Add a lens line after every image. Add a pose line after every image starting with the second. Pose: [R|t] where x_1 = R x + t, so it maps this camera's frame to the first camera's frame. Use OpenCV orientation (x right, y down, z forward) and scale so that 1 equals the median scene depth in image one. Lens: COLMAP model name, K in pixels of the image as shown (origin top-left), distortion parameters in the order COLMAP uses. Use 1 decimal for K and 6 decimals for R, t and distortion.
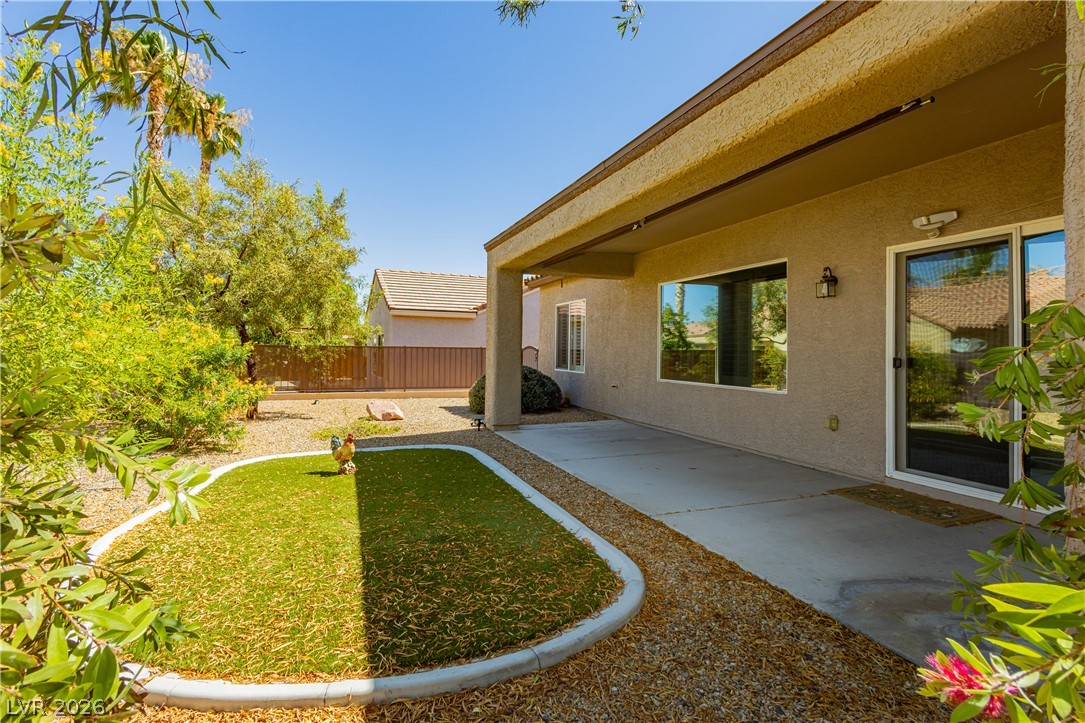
lens RADIAL K [[493.7, 0, 542.5], [0, 493.7, 361.5], [0, 0, 1]] dist [0.003279, -0.000730]
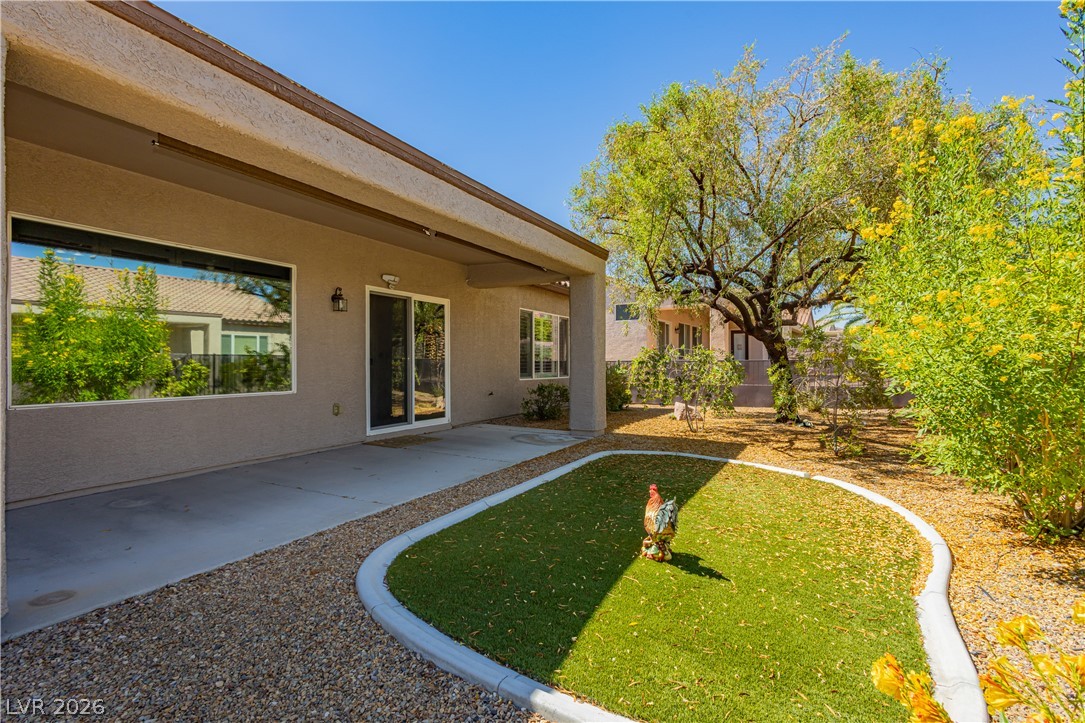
lens RADIAL K [[493.7, 0, 542.5], [0, 493.7, 361.5], [0, 0, 1]] dist [0.003279, -0.000730]
pose [[-0.620728, 0.004511, 0.784013, -0.826878], [0.022341, 0.999679, 0.011936, -0.002745], [-0.783708, 0.024925, -0.620630, 1.523597]]
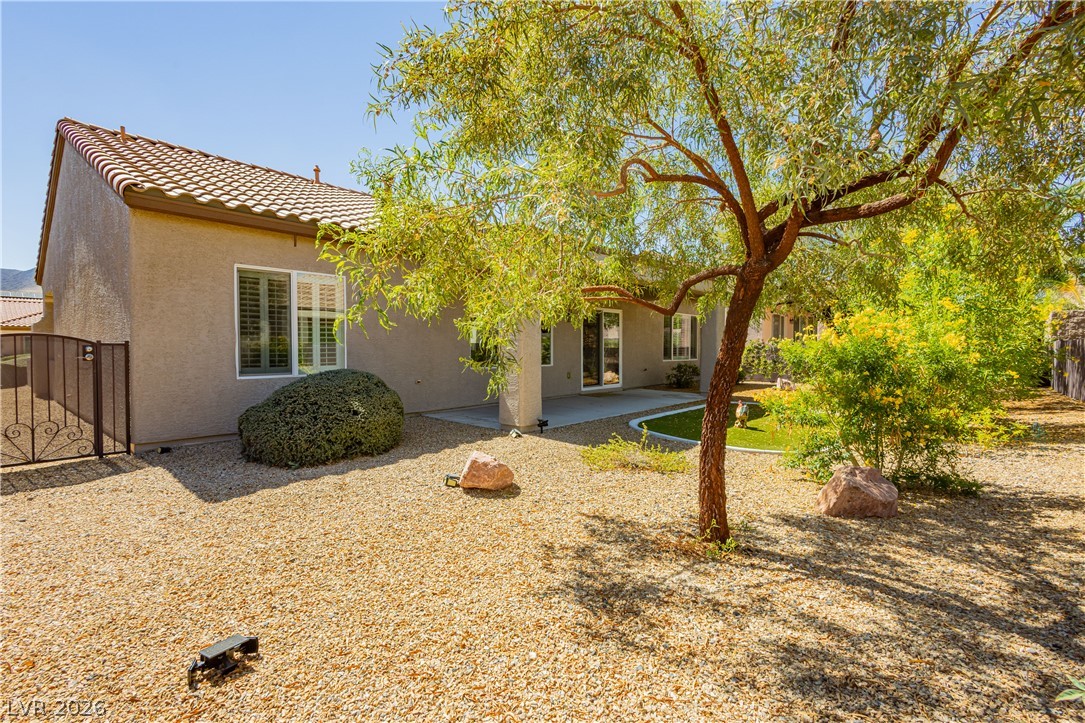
lens RADIAL K [[493.7, 0, 542.5], [0, 493.7, 361.5], [0, 0, 1]] dist [0.003279, -0.000730]
pose [[-0.419189, -0.028635, 0.907447, -1.715074], [0.021160, 0.998923, 0.041296, -0.046808], [-0.907652, 0.036512, -0.418132, 2.382172]]
